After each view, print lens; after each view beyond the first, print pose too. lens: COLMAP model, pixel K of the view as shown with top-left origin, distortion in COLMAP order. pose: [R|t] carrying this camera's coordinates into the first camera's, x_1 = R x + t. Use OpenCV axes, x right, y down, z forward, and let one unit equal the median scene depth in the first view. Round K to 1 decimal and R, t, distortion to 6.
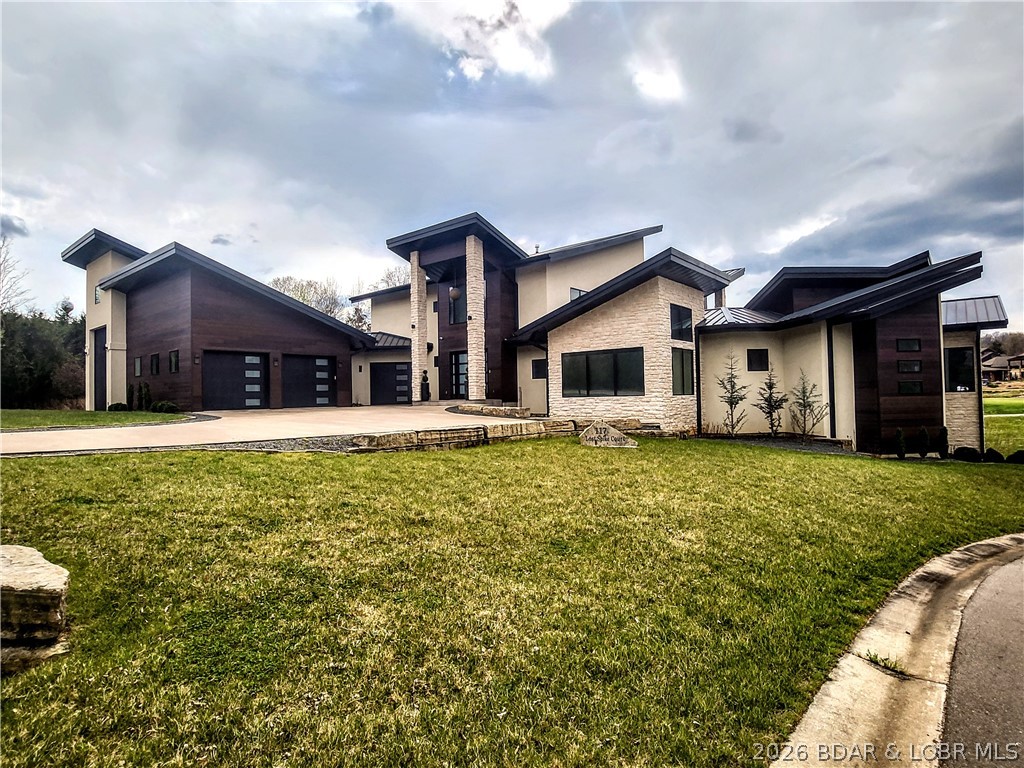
lens RADIAL K [[612.5, 0, 512.0], [0, 612.5, 384.0], [0, 0, 1]] dist [-0.080274, -0.000394]
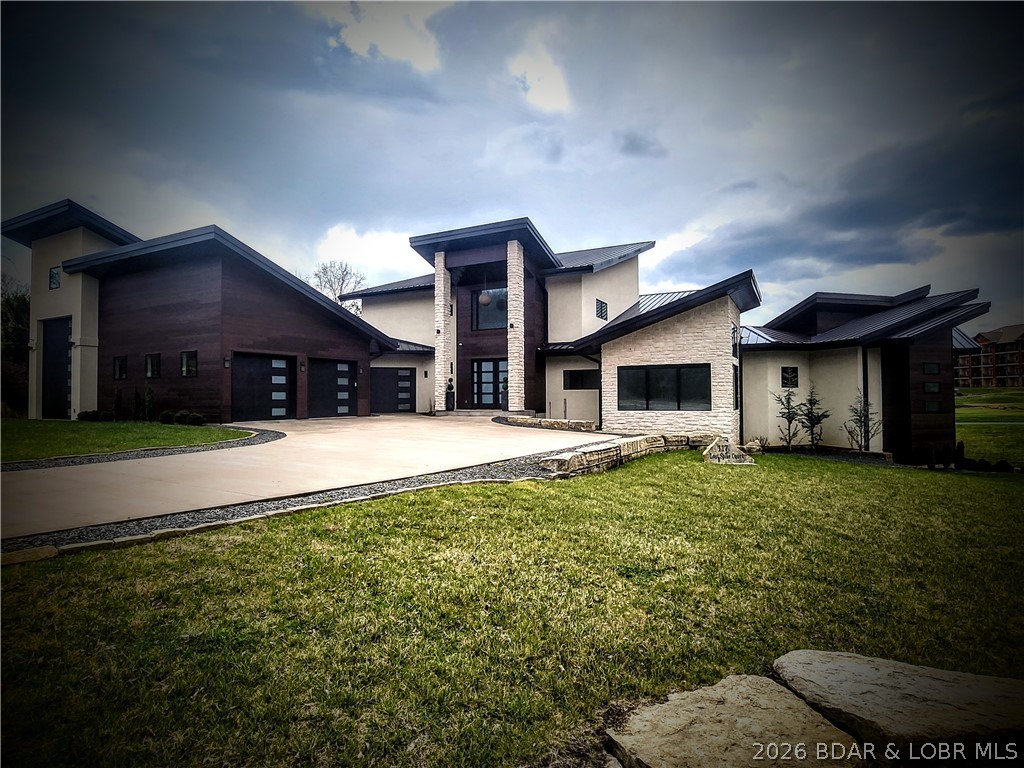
lens RADIAL K [[612.5, 0, 512.0], [0, 612.5, 384.0], [0, 0, 1]] dist [-0.080274, -0.000394]
pose [[0.975866, 0.018606, 0.217575, -0.278309], [-0.018560, 0.999825, -0.002254, -0.014341], [-0.217578, -0.001839, 0.976041, 0.059153]]
